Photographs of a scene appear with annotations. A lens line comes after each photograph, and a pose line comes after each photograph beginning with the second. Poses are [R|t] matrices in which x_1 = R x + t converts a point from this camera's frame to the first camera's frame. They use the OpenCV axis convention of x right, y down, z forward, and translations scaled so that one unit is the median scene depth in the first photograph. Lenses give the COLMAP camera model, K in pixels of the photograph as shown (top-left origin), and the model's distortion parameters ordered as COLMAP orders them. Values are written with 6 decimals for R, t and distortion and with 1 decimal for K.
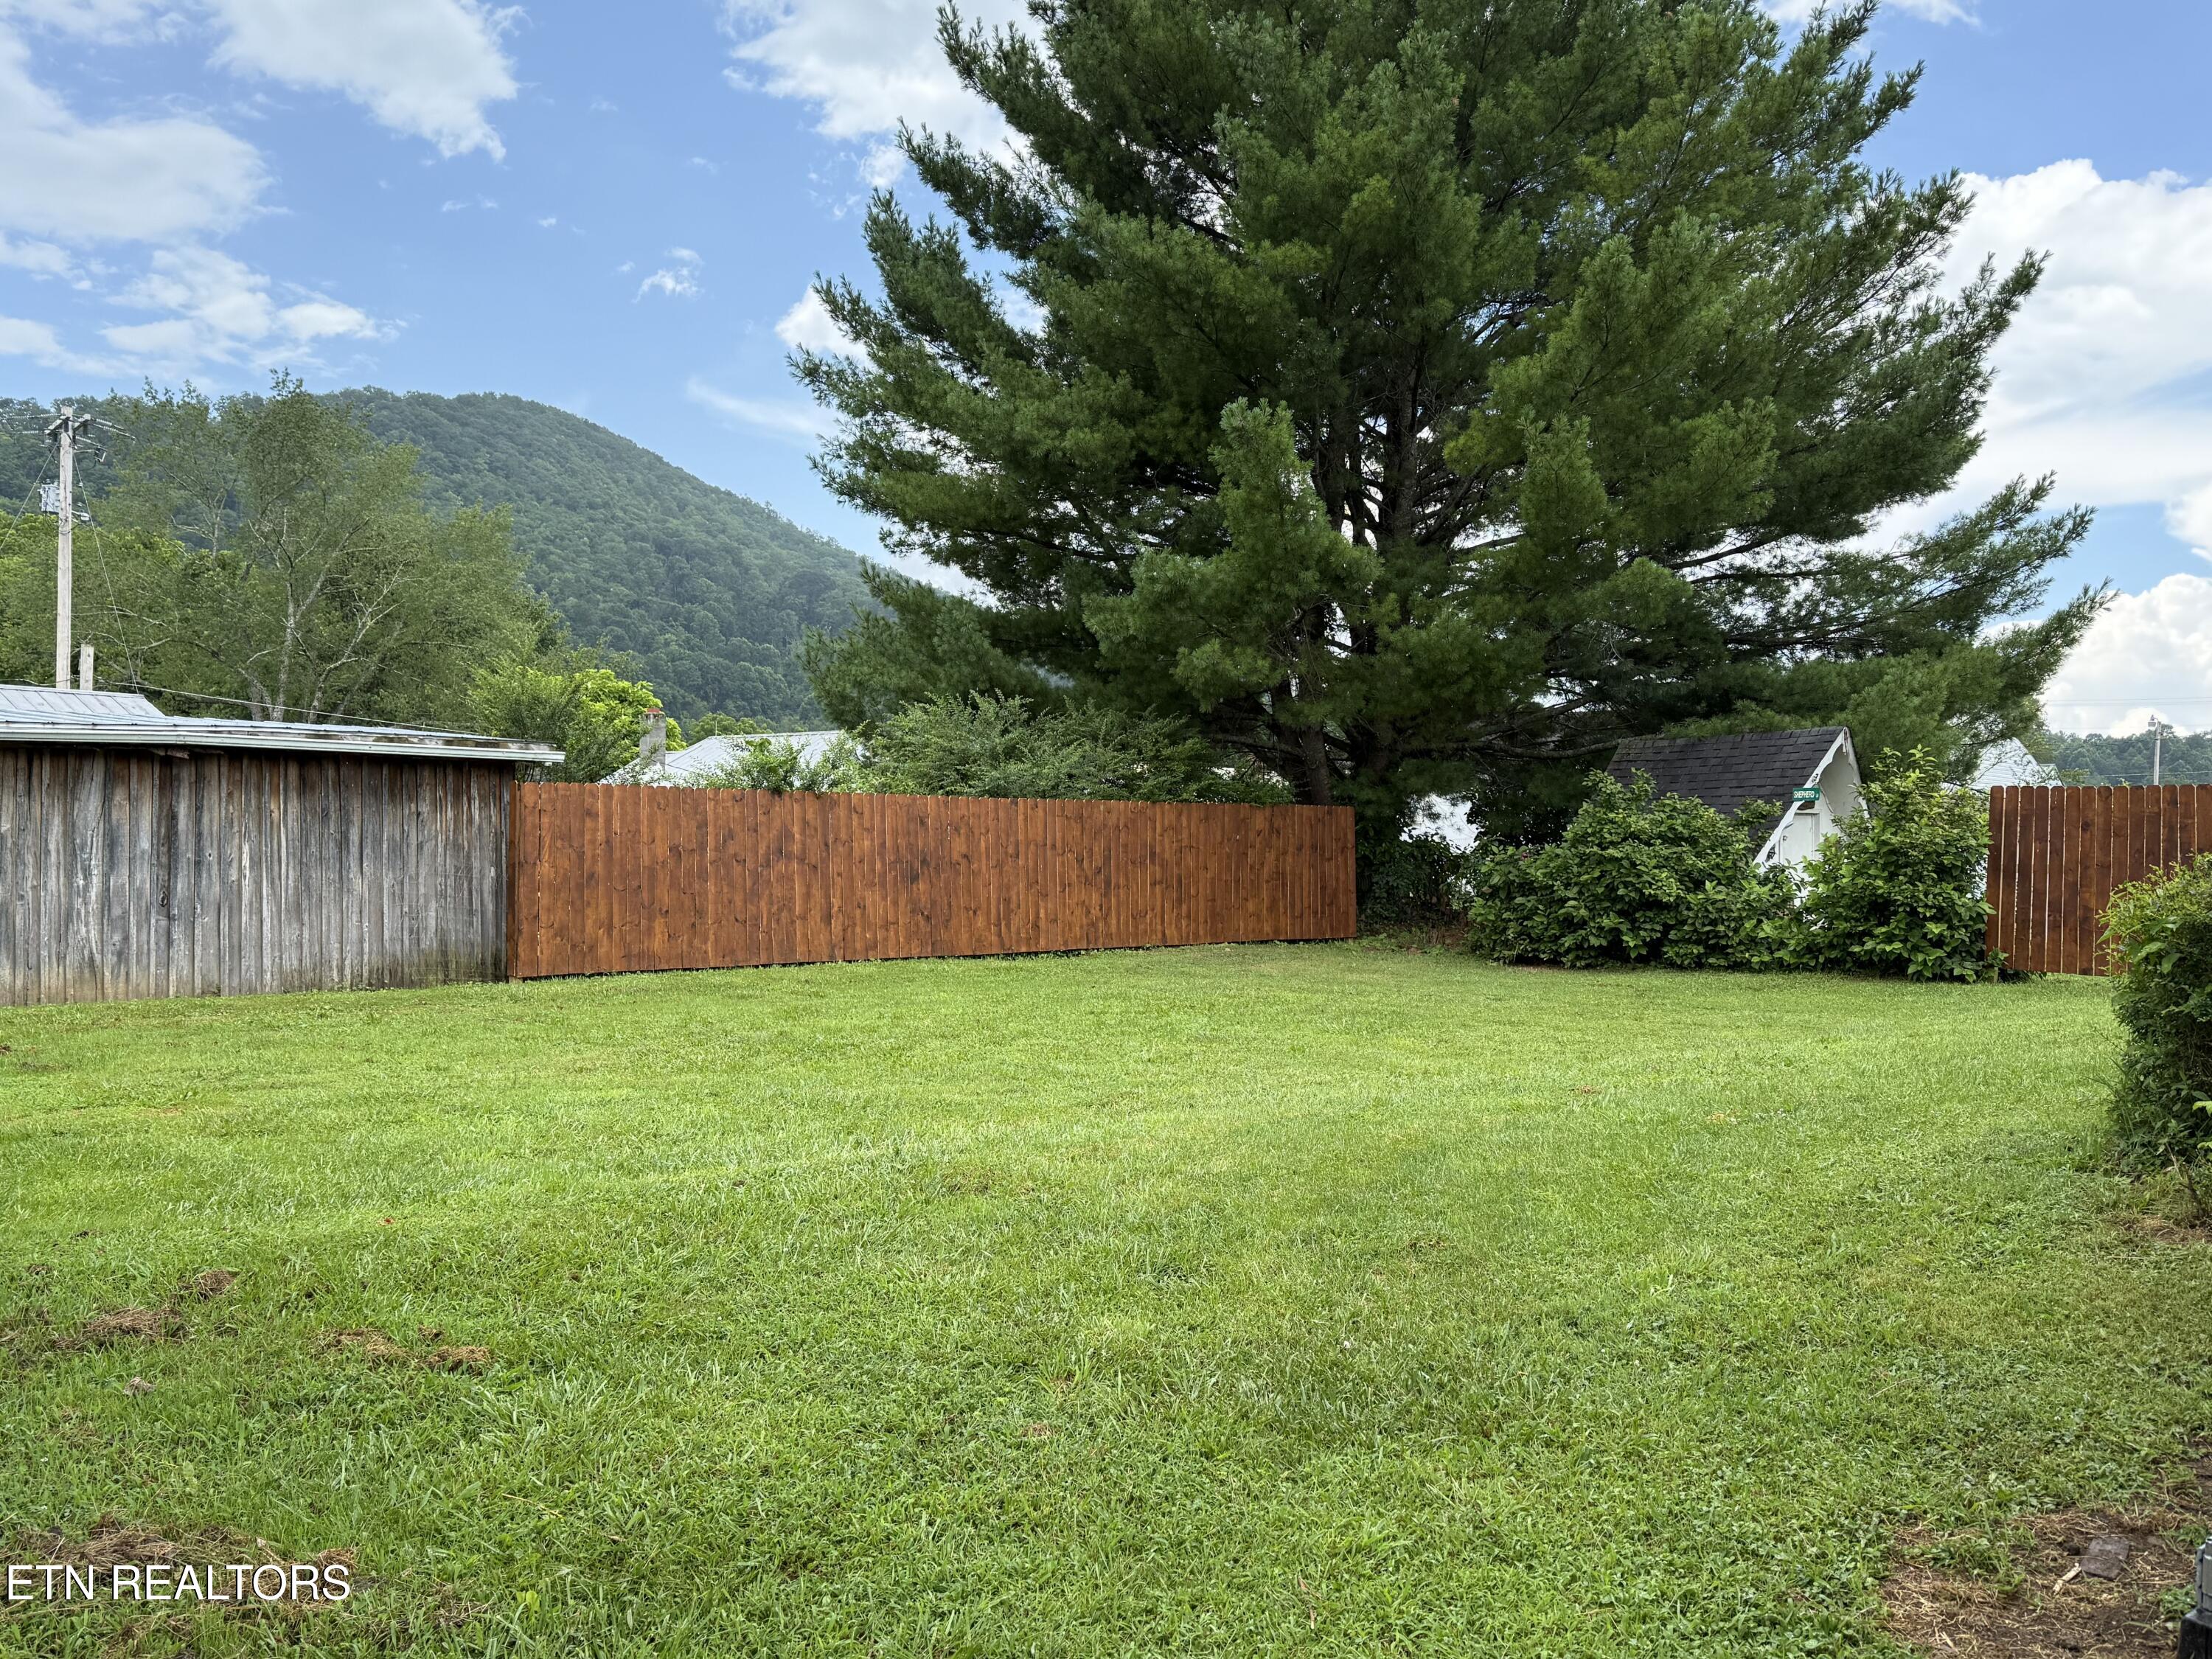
lens RADIAL K [[1843.0, 0, 1110.2], [0, 1843.0, 832.5], [0, 0, 1]] dist [0.192304, -0.365515]
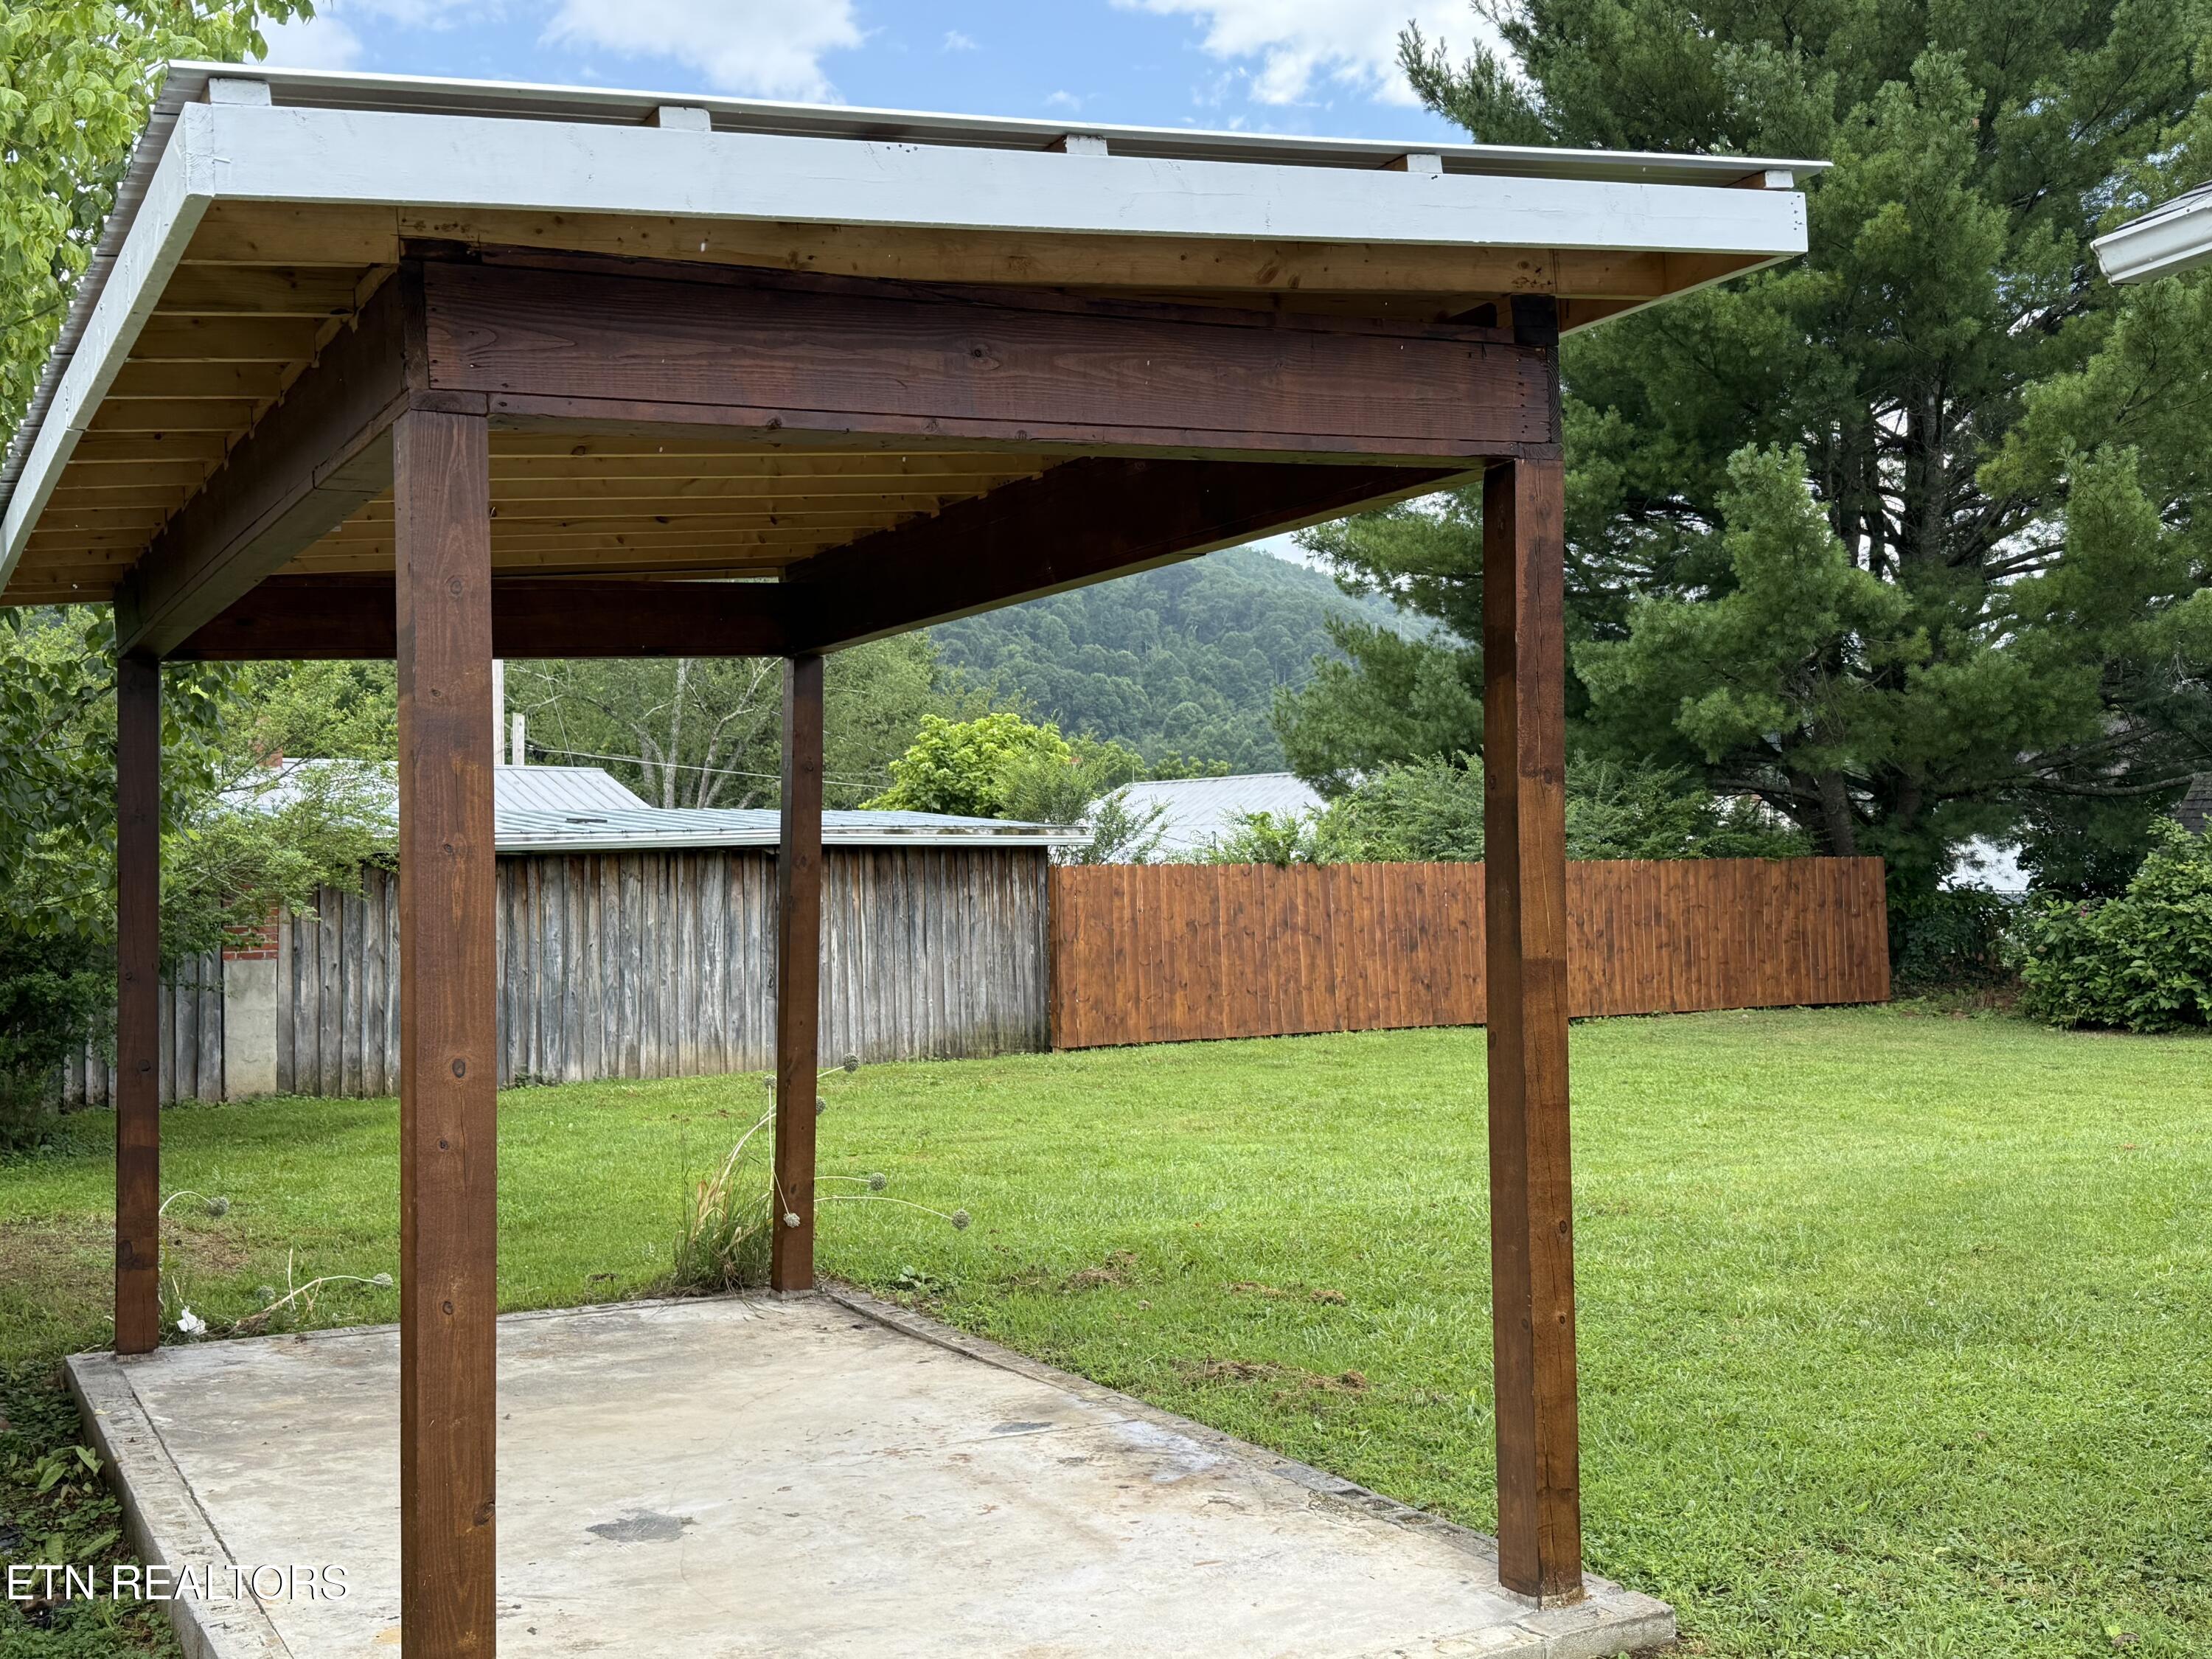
lens RADIAL K [[2184.5, 0, 1117.7], [0, 2184.5, 842.8], [0, 0, 1]] dist [0.212166, -0.489565]
pose [[0.980864, -0.026508, -0.192880, -0.031476], [0.024021, 0.999596, -0.015225, -0.015889], [0.193206, 0.010301, 0.981104, -0.175552]]
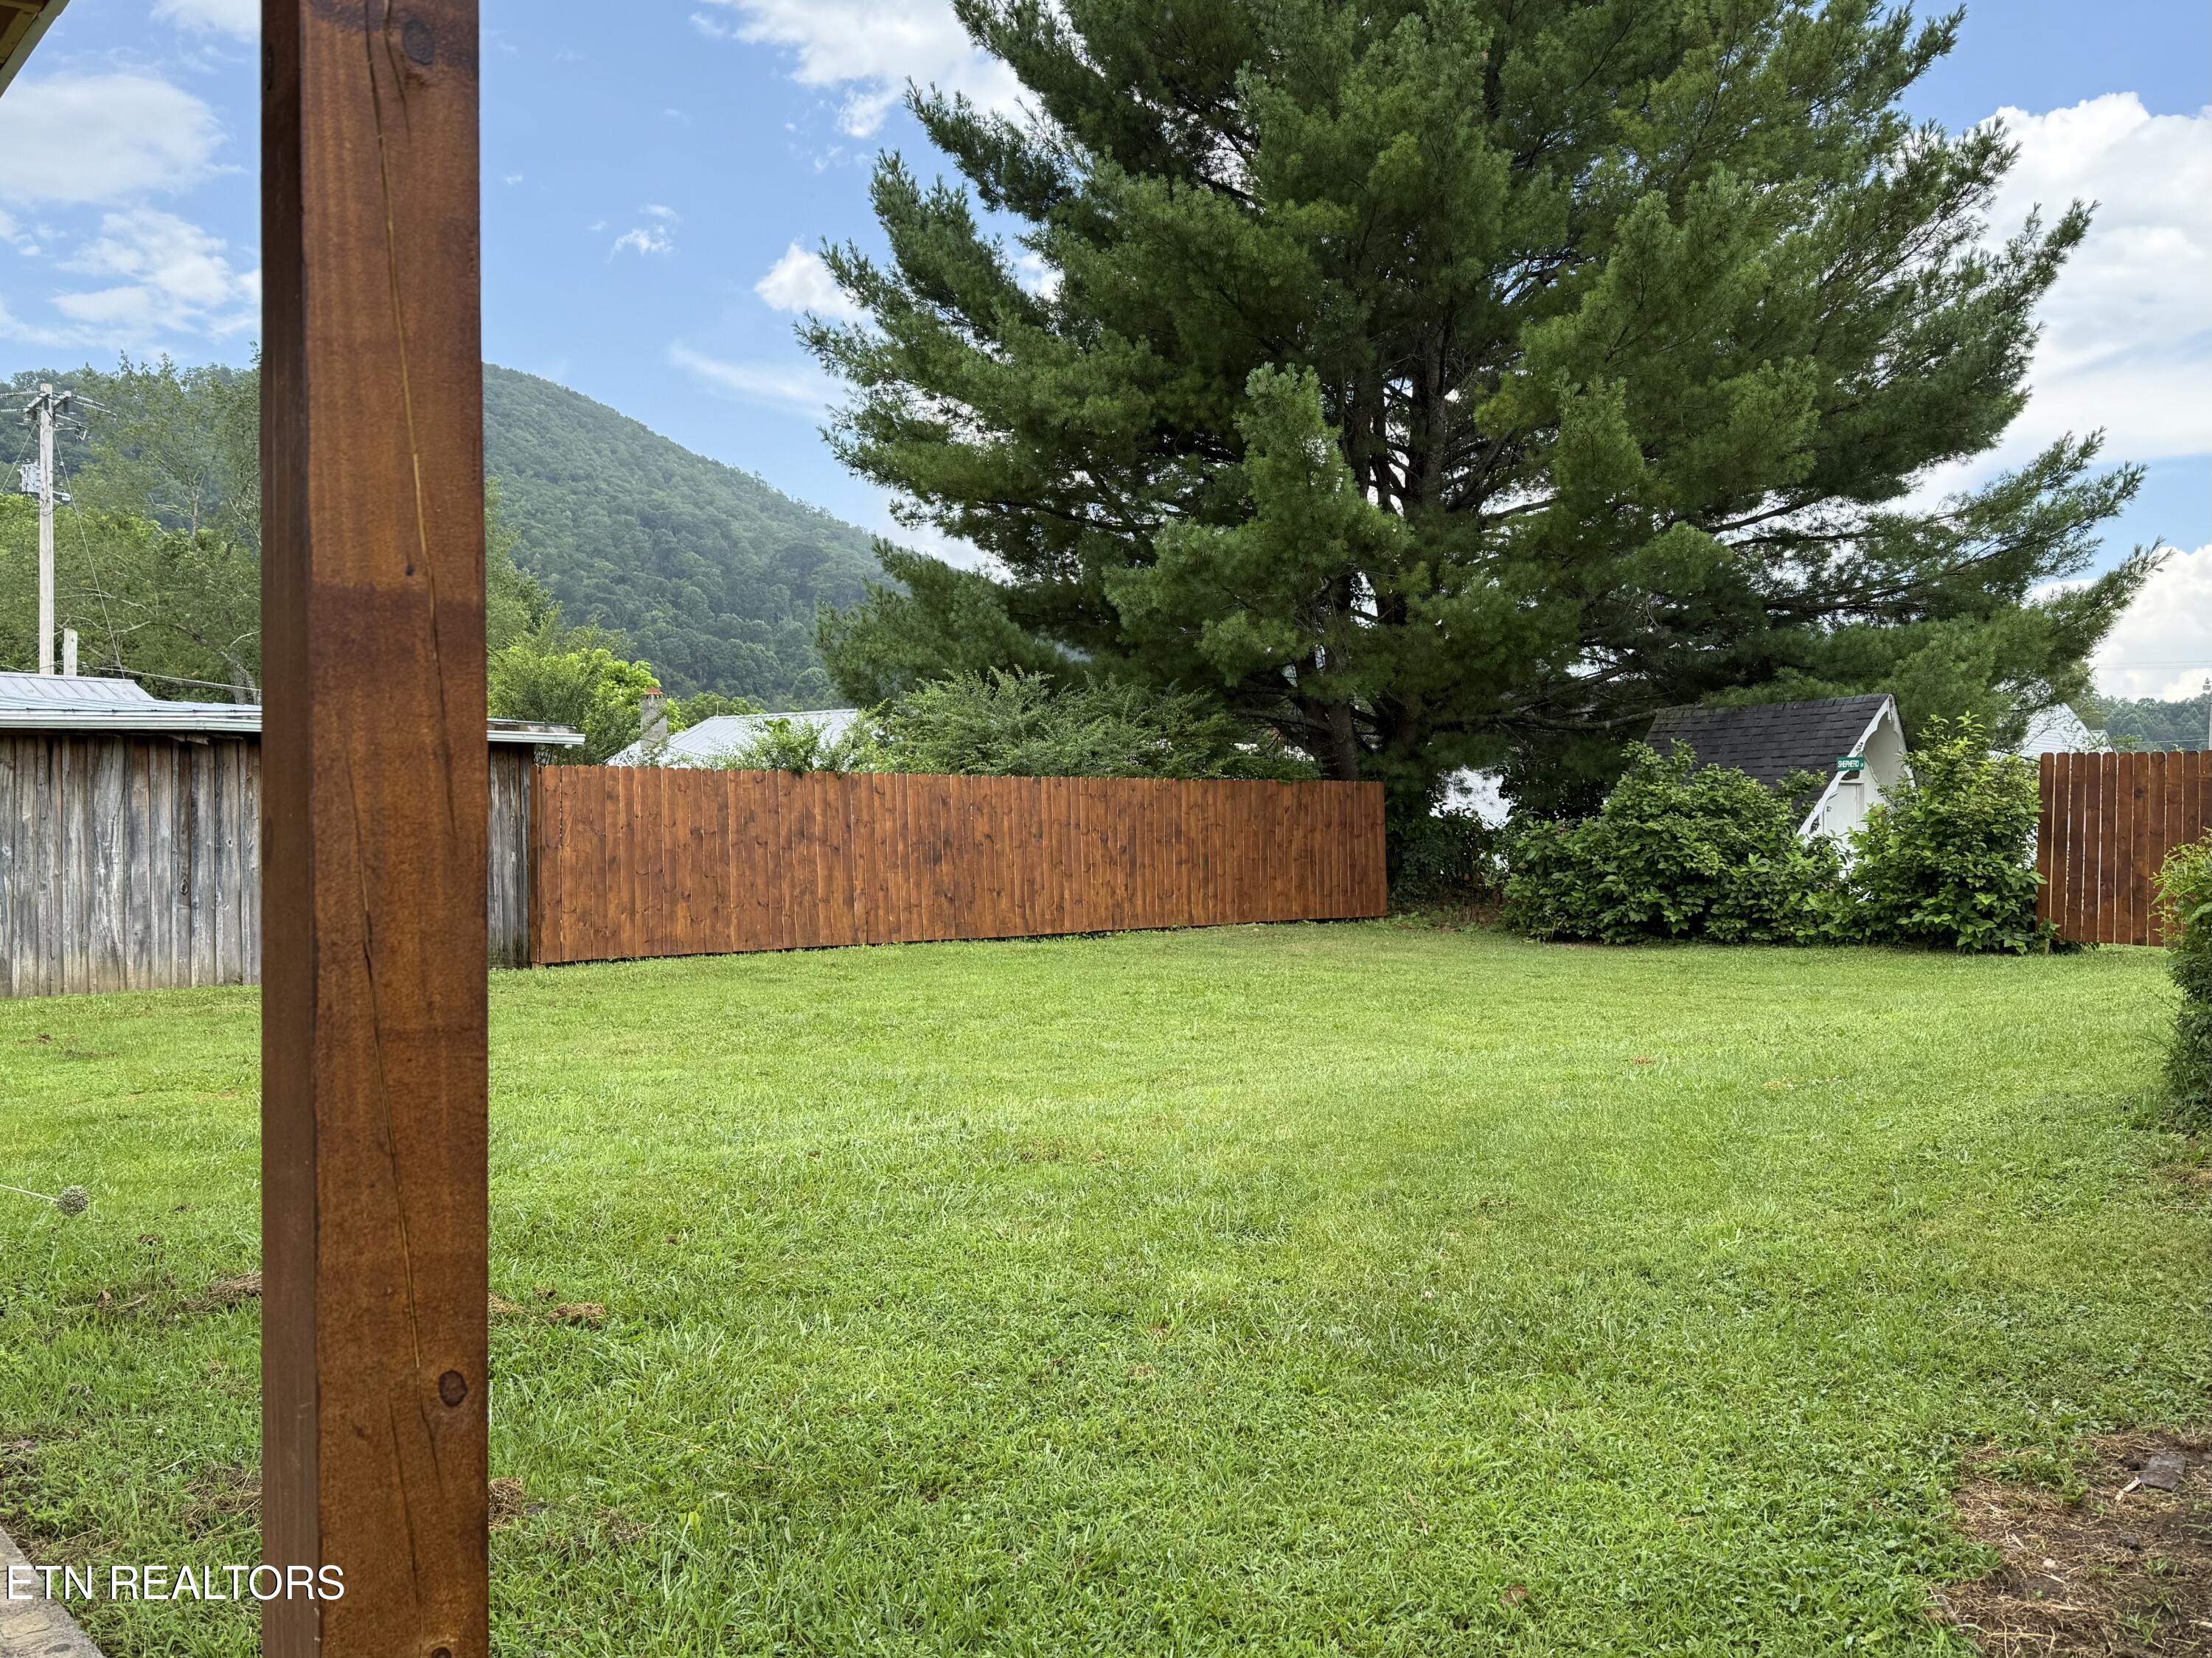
lens RADIAL K [[1917.9, 0, 1106.0], [0, 1917.9, 829.0], [0, 0, 1]] dist [0.189626, -0.359967]
pose [[0.999921, -0.010478, -0.006930, -0.008776], [0.010537, 0.999908, 0.008573, 0.000779], [0.006839, -0.008645, 0.999939, -0.016537]]
